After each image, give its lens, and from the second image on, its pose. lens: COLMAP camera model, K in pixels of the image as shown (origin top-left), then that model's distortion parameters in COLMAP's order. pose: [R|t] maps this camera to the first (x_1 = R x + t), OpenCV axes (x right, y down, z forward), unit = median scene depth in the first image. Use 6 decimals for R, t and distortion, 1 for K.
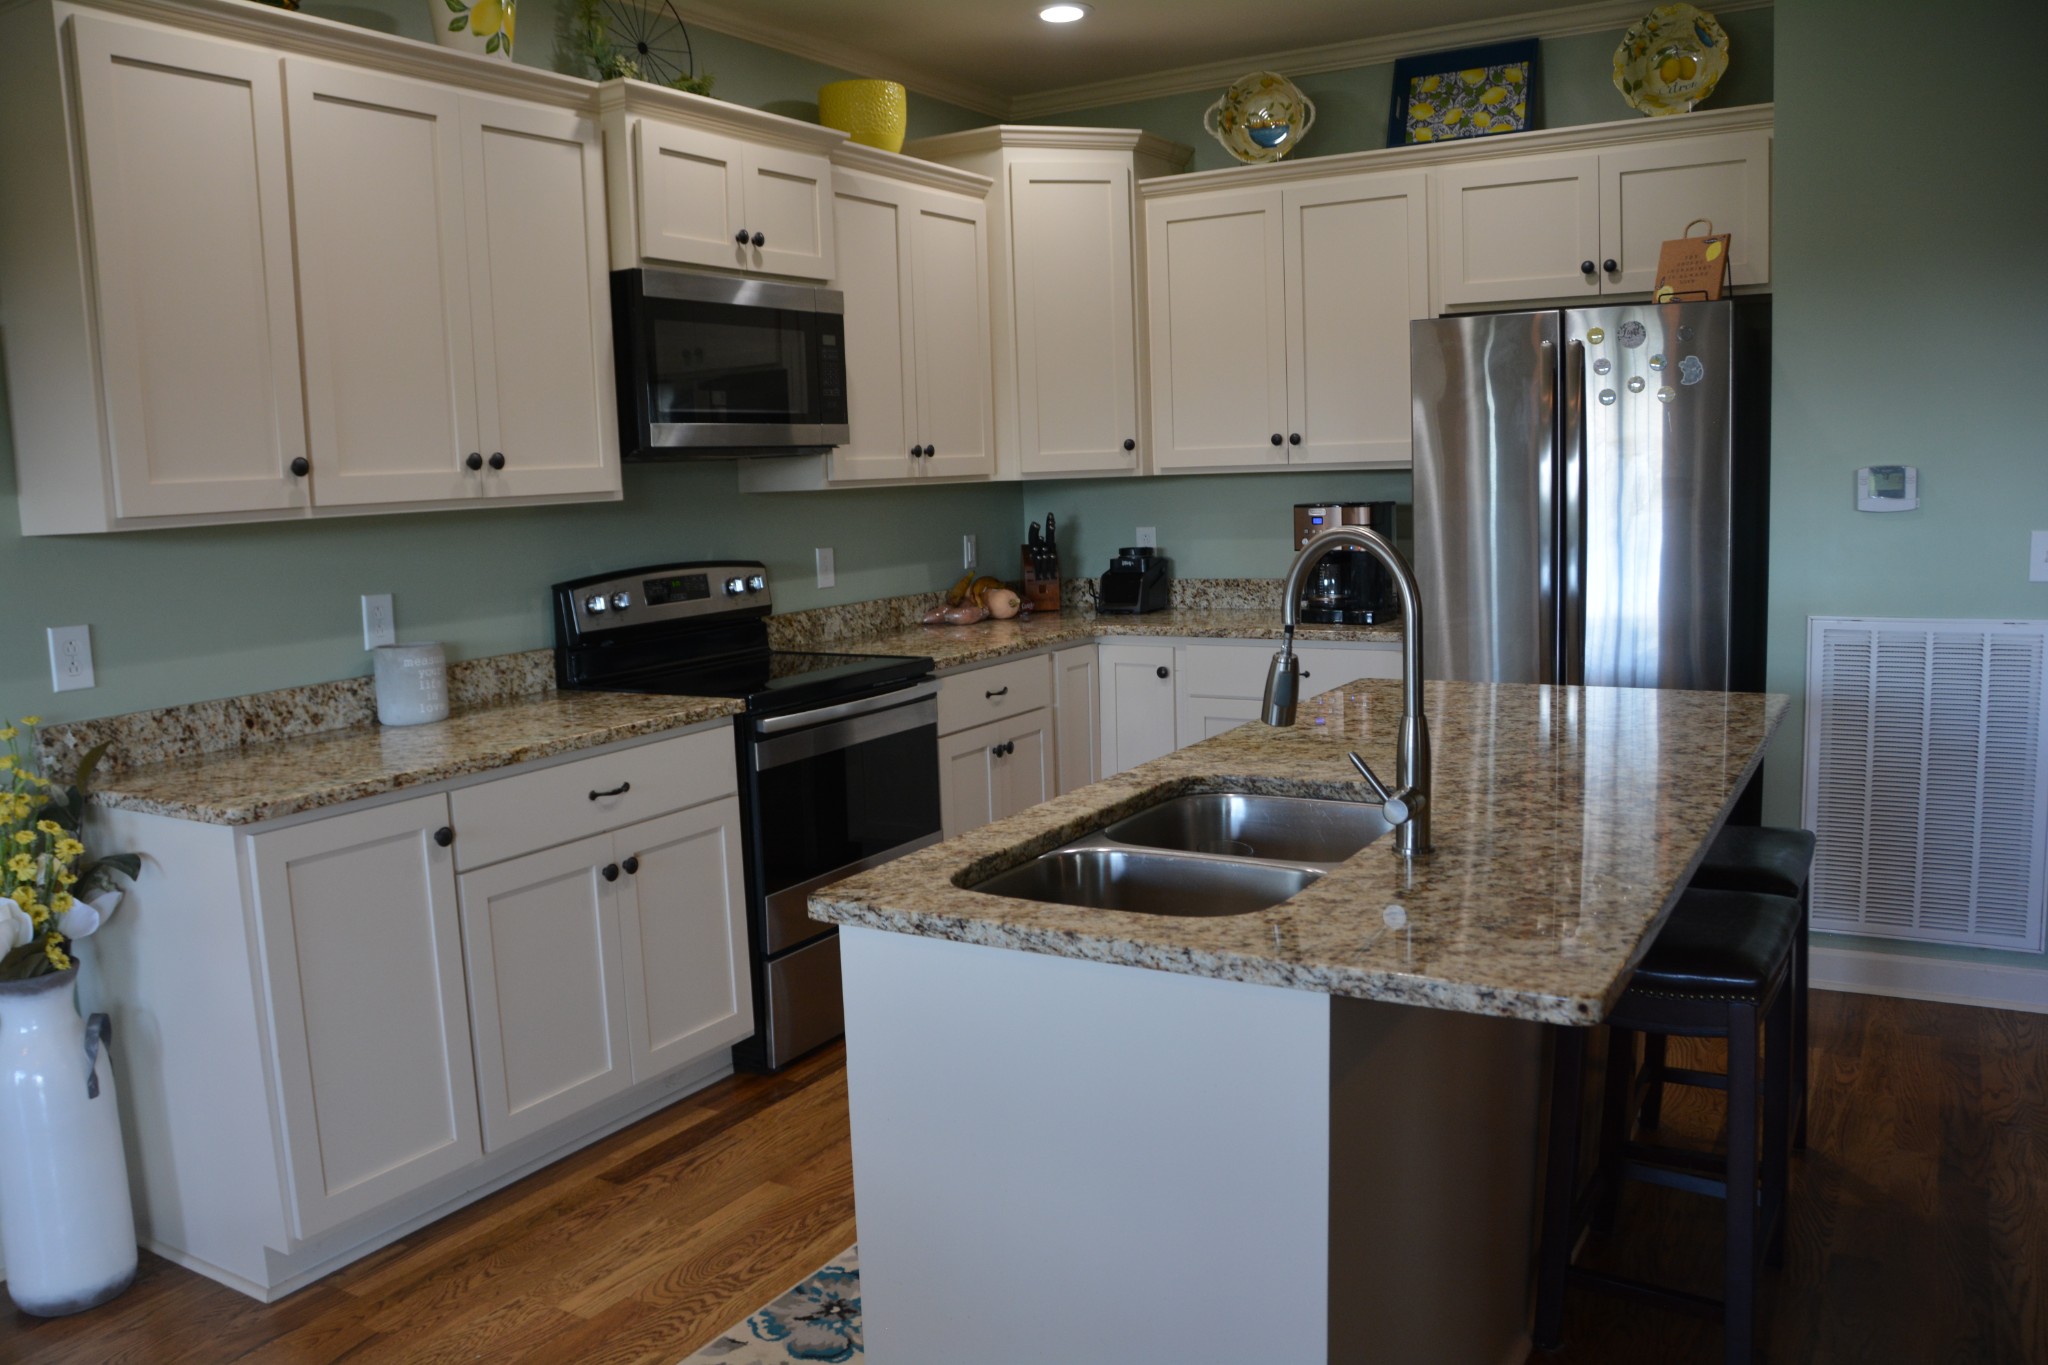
lens RADIAL K [[1587.8, 0, 997.2], [0, 1587.8, 696.4], [0, 0, 1]] dist [-0.172491, 0.125082]
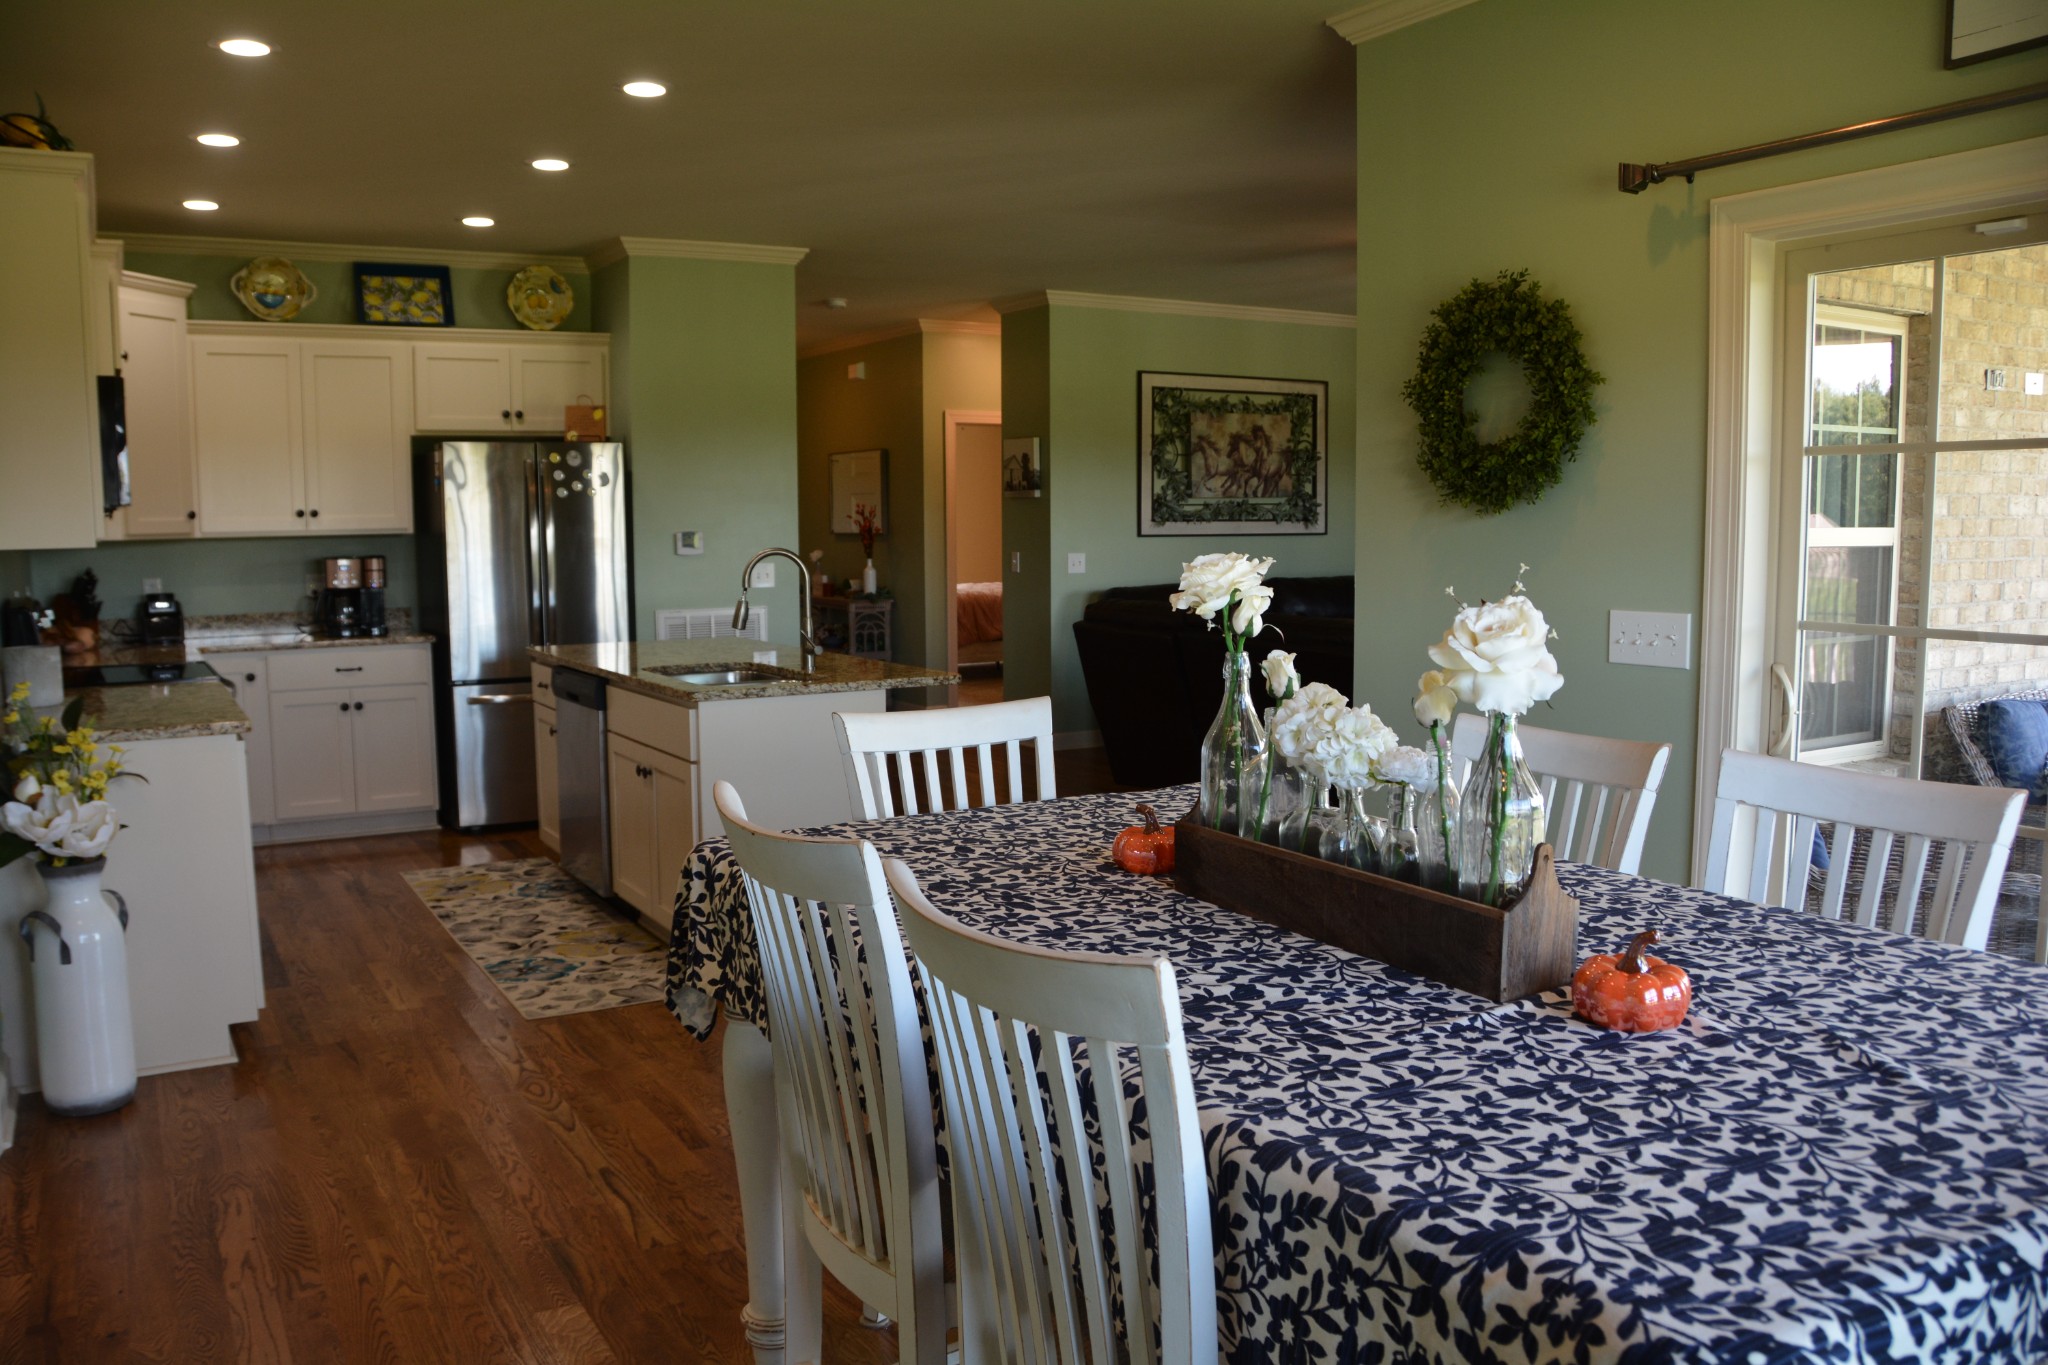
lens RADIAL K [[1587.8, 0, 997.2], [0, 1587.8, 696.4], [0, 0, 1]] dist [-0.172491, 0.125082]
pose [[0.469673, -0.065102, 0.880437, -0.924689], [0.112156, 0.993597, 0.013639, 0.068114], [-0.875687, 0.092340, 0.473967, -0.262110]]
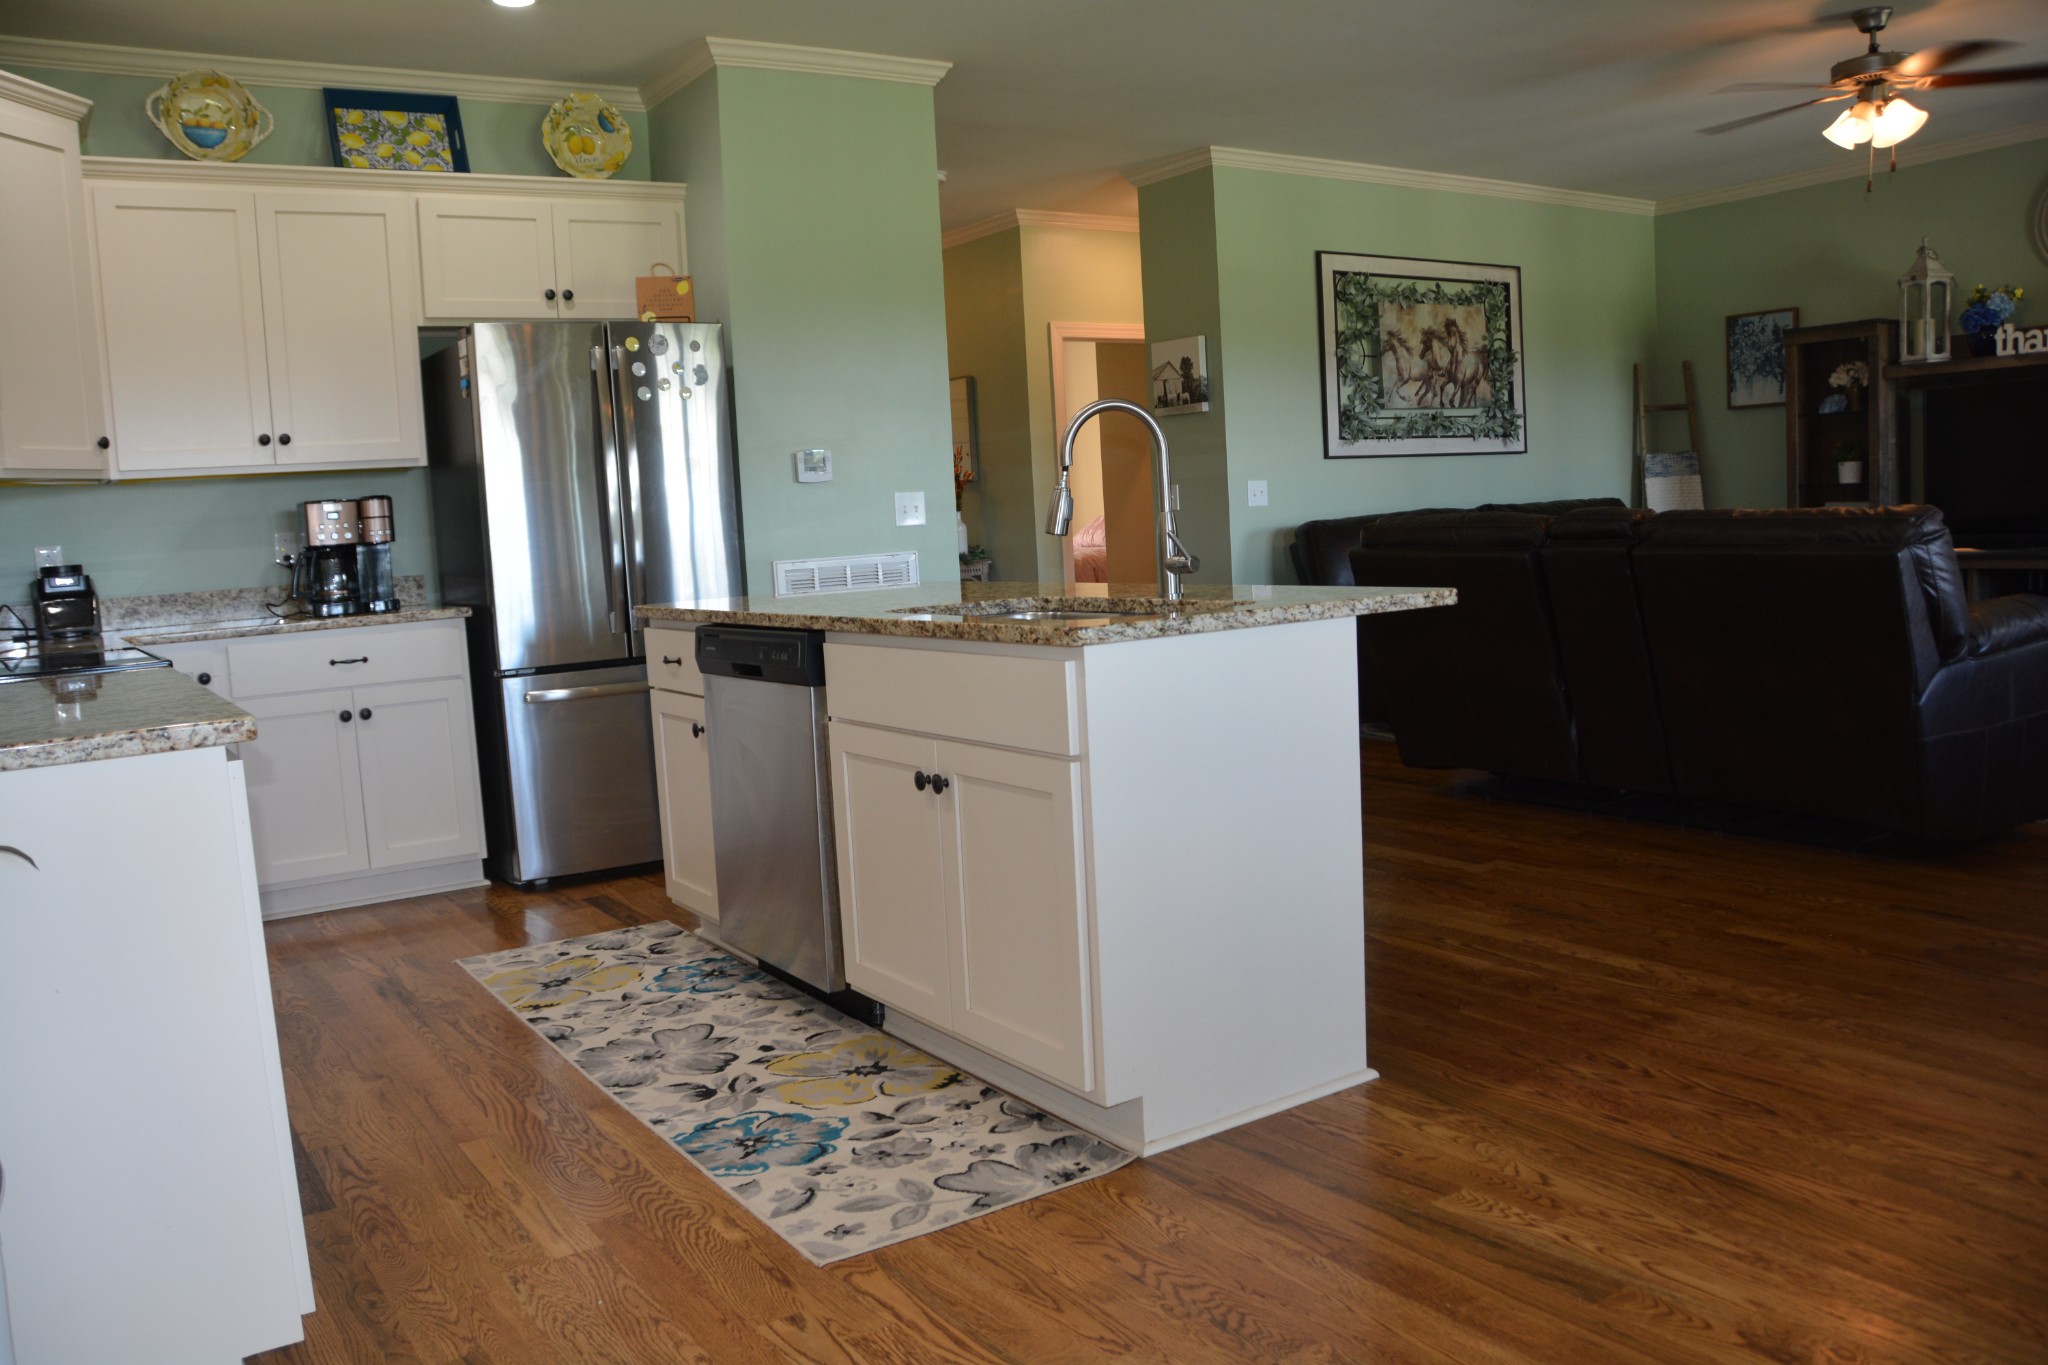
lens RADIAL K [[1587.8, 0, 997.2], [0, 1587.8, 696.4], [0, 0, 1]] dist [-0.172491, 0.125082]
pose [[0.427570, -0.089386, 0.899552, -0.607091], [0.164092, 0.986242, 0.020005, 0.064745], [-0.888964, 0.139056, 0.436355, 0.217638]]
